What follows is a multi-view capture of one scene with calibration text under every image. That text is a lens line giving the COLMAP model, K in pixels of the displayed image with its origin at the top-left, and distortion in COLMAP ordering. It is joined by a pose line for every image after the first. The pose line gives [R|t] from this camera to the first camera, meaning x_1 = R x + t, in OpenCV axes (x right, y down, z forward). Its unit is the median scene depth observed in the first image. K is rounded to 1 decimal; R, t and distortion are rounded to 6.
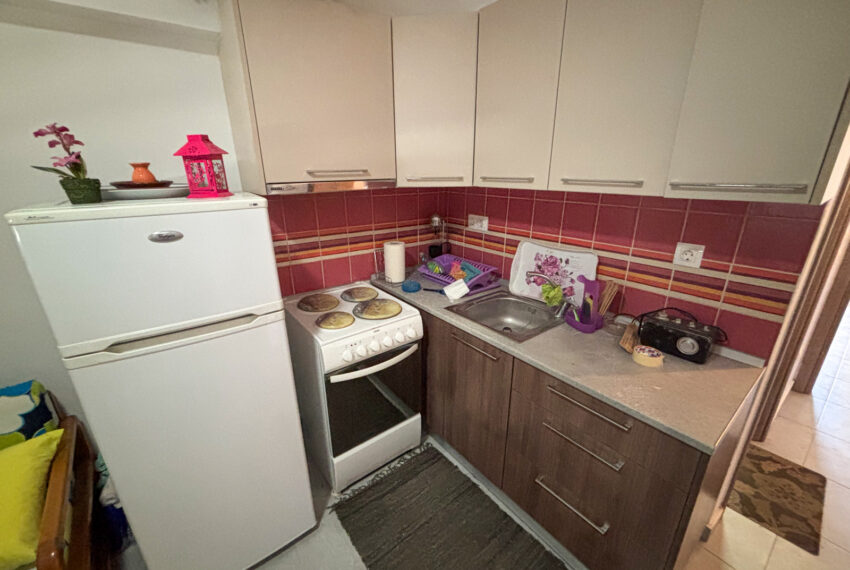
lens RADIAL K [[342.5, 0, 425.1], [0, 342.5, 282.9], [0, 0, 1]] dist [0.001105, -0.000206]
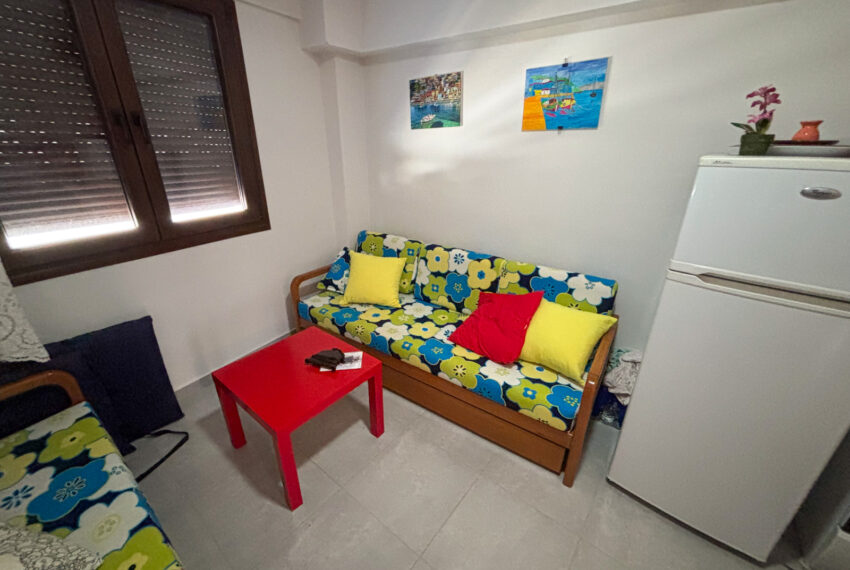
lens RADIAL K [[344.4, 0, 424.9], [0, 344.4, 283.6], [0, 0, 1]] dist [0.000378, -0.000815]
pose [[0.257495, 0.379096, -0.888810, -0.053282], [-0.324590, 0.900312, 0.289966, 0.137251], [0.910131, 0.213834, 0.354876, -0.252032]]
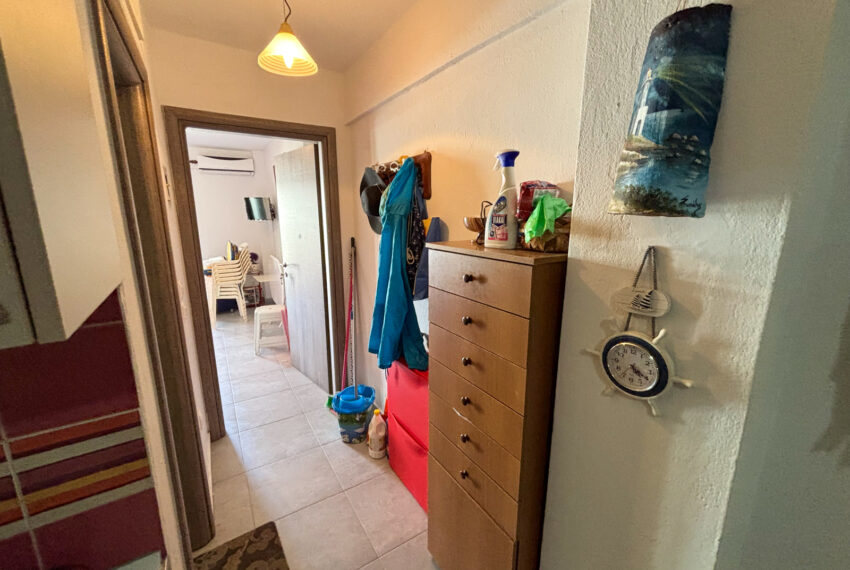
lens RADIAL K [[344.4, 0, 424.9], [0, 344.4, 283.6], [0, 0, 1]] dist [0.000378, -0.000815]
pose [[0.073993, -0.200673, 0.976860, 0.534134], [0.321727, 0.931974, 0.167083, -0.143816], [-0.943937, 0.301919, 0.133522, 0.357224]]
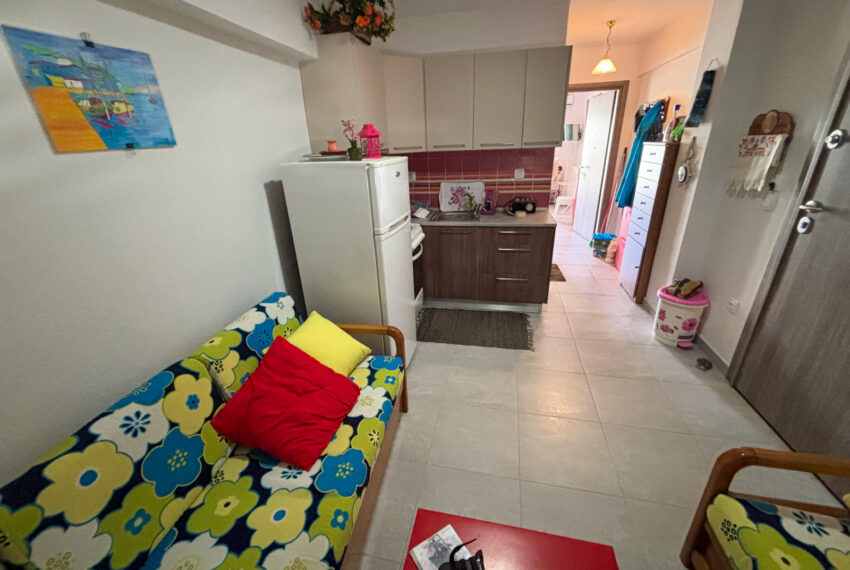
lens RADIAL K [[344.4, 0, 424.9], [0, 344.4, 283.6], [0, 0, 1]] dist [0.000378, -0.000815]
pose [[0.759679, -0.268151, 0.592438, -1.567337], [0.240631, 0.962274, 0.126988, 0.221120], [-0.604140, 0.046089, 0.795545, -0.586449]]
